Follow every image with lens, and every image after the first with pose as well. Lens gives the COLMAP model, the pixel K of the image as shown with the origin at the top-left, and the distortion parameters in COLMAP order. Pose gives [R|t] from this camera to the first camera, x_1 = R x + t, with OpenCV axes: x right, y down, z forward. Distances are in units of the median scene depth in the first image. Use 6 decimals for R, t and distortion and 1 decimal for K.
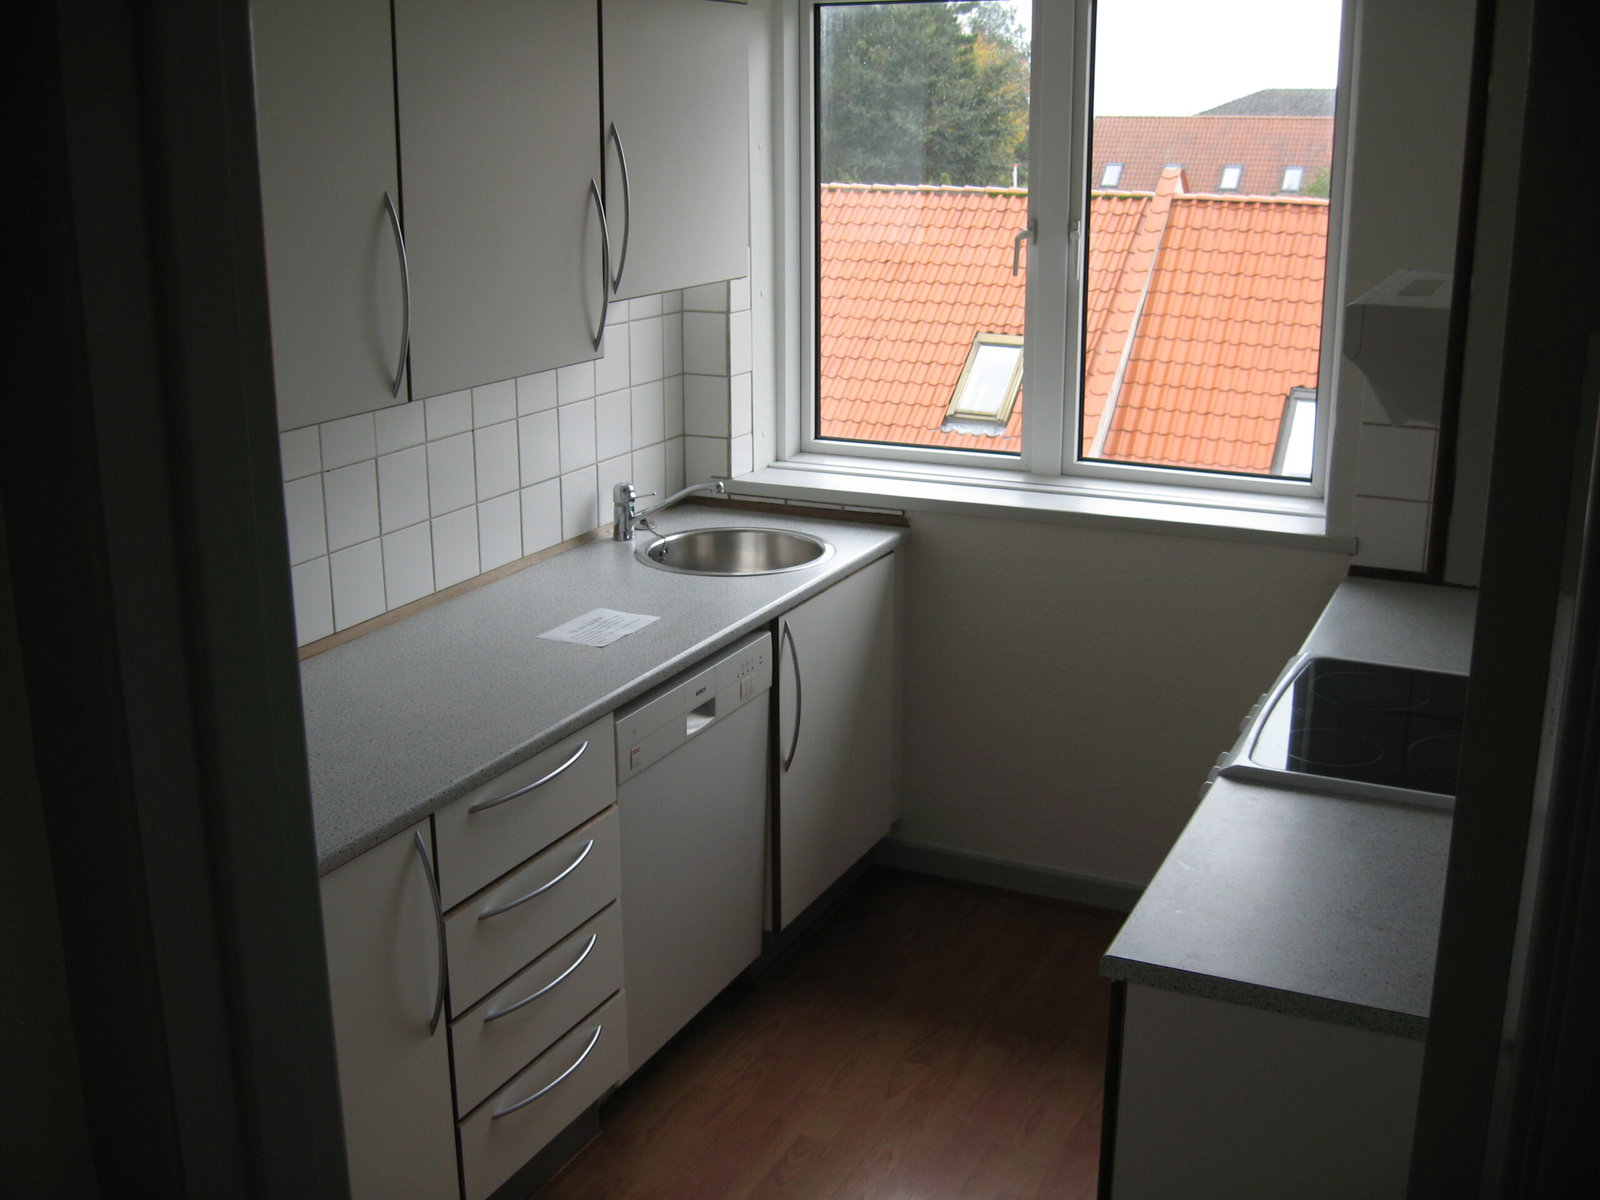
lens RADIAL K [[1702.3, 0, 800.0], [0, 1702.3, 600.0], [0, 0, 1]] dist [-0.138316, 0.106918]
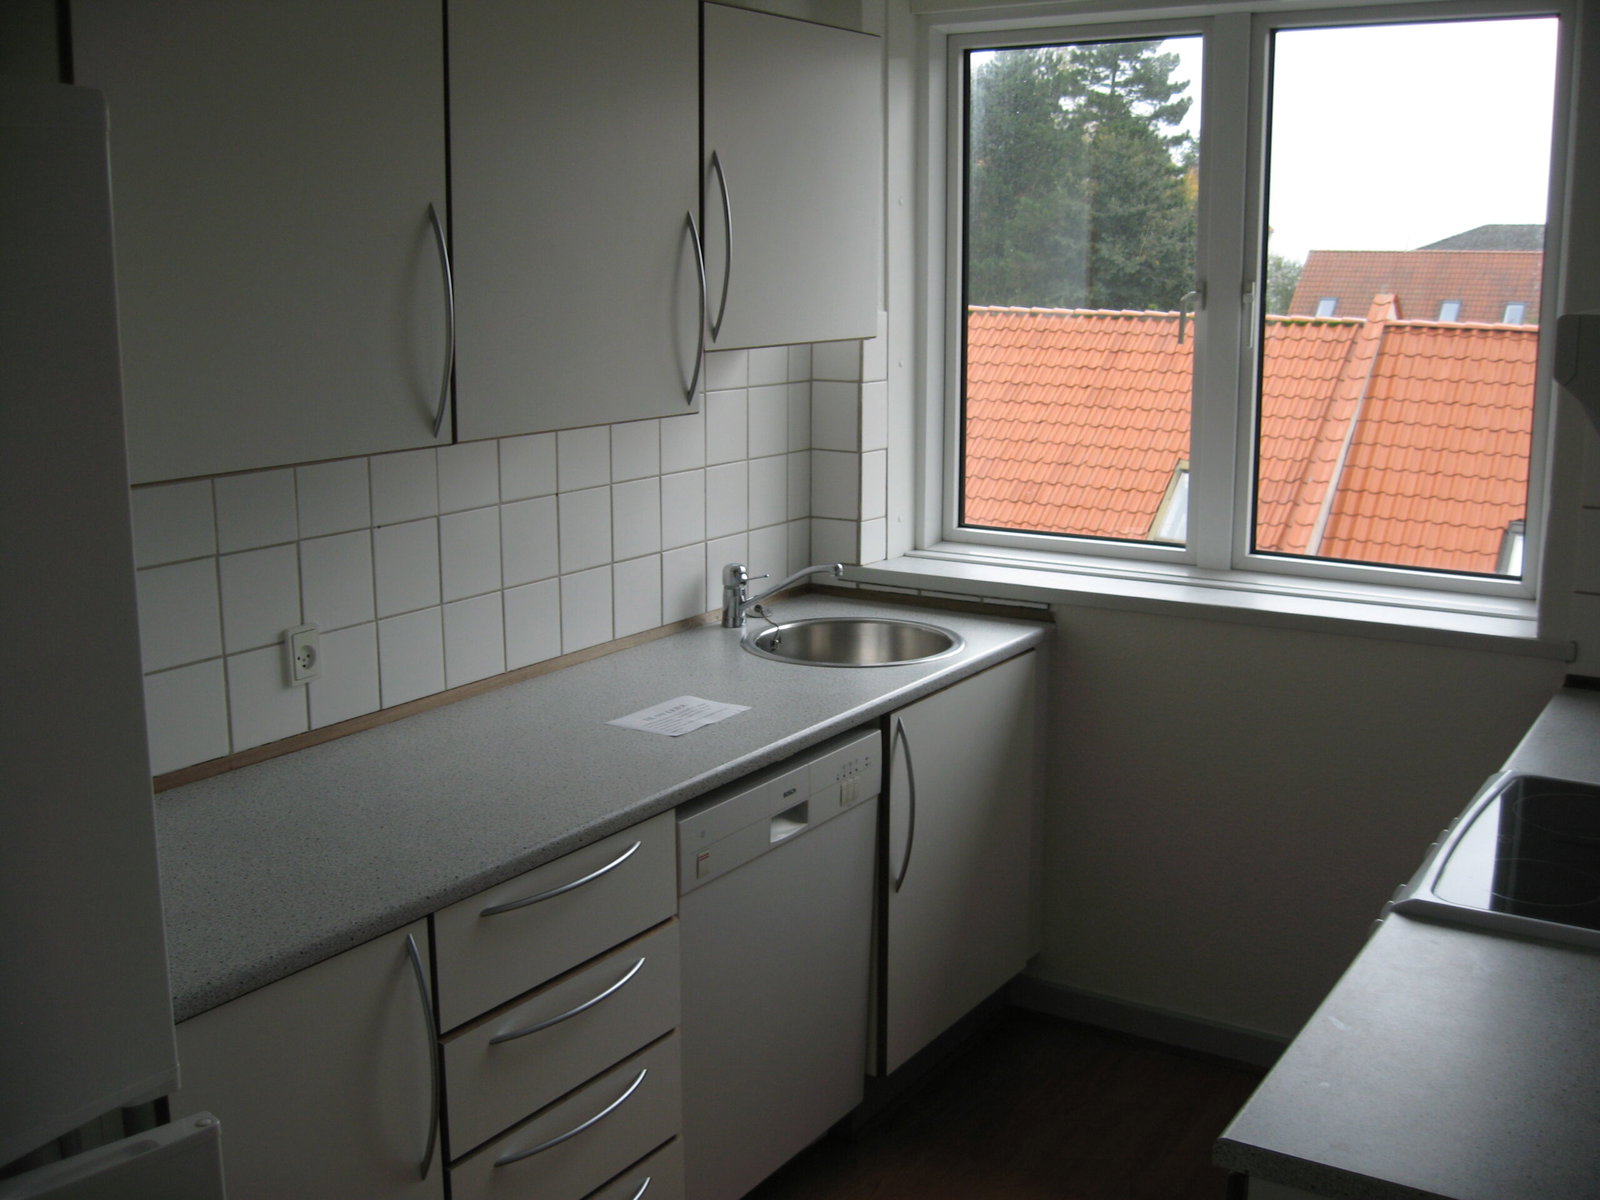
lens RADIAL K [[1702.3, 0, 800.0], [0, 1702.3, 600.0], [0, 0, 1]] dist [-0.138316, 0.106918]
pose [[0.992431, 0.025837, -0.120055, 0.039810], [-0.035043, 0.996551, -0.075216, 0.017157], [0.117698, 0.078853, 0.989914, 0.112425]]
